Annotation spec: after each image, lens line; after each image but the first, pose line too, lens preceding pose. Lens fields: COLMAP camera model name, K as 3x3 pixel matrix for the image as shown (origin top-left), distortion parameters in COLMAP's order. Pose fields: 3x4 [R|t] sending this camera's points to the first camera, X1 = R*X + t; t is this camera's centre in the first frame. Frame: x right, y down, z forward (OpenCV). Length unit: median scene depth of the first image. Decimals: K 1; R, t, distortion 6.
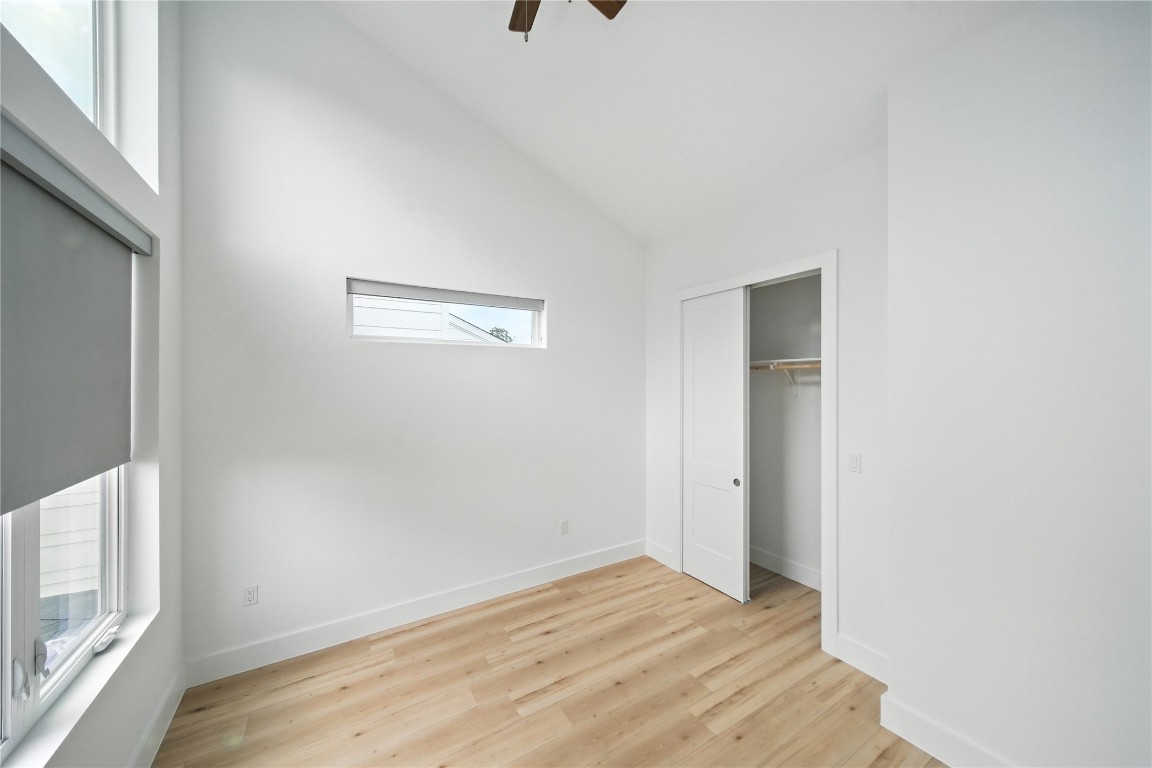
lens RADIAL K [[412.2, 0, 572.4], [0, 412.2, 384.9], [0, 0, 1]] dist [0.009288, -0.000002]
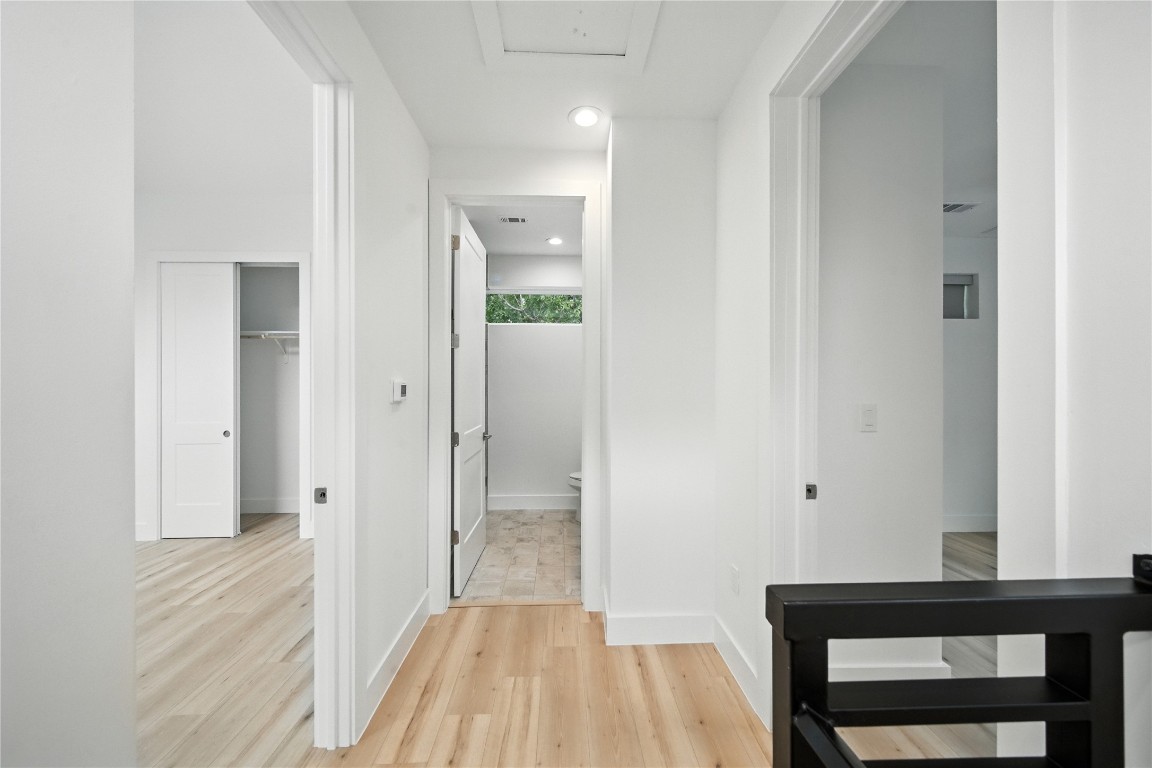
lens RADIAL K [[412.2, 0, 575.7], [0, 412.2, 383.3], [0, 0, 1]] dist [0.009288, -0.000002]
pose [[0.494897, -0.007972, 0.868915, -0.111485], [0.007061, 0.999962, 0.005153, 0.095177], [-0.868923, 0.003585, 0.494934, -0.382213]]
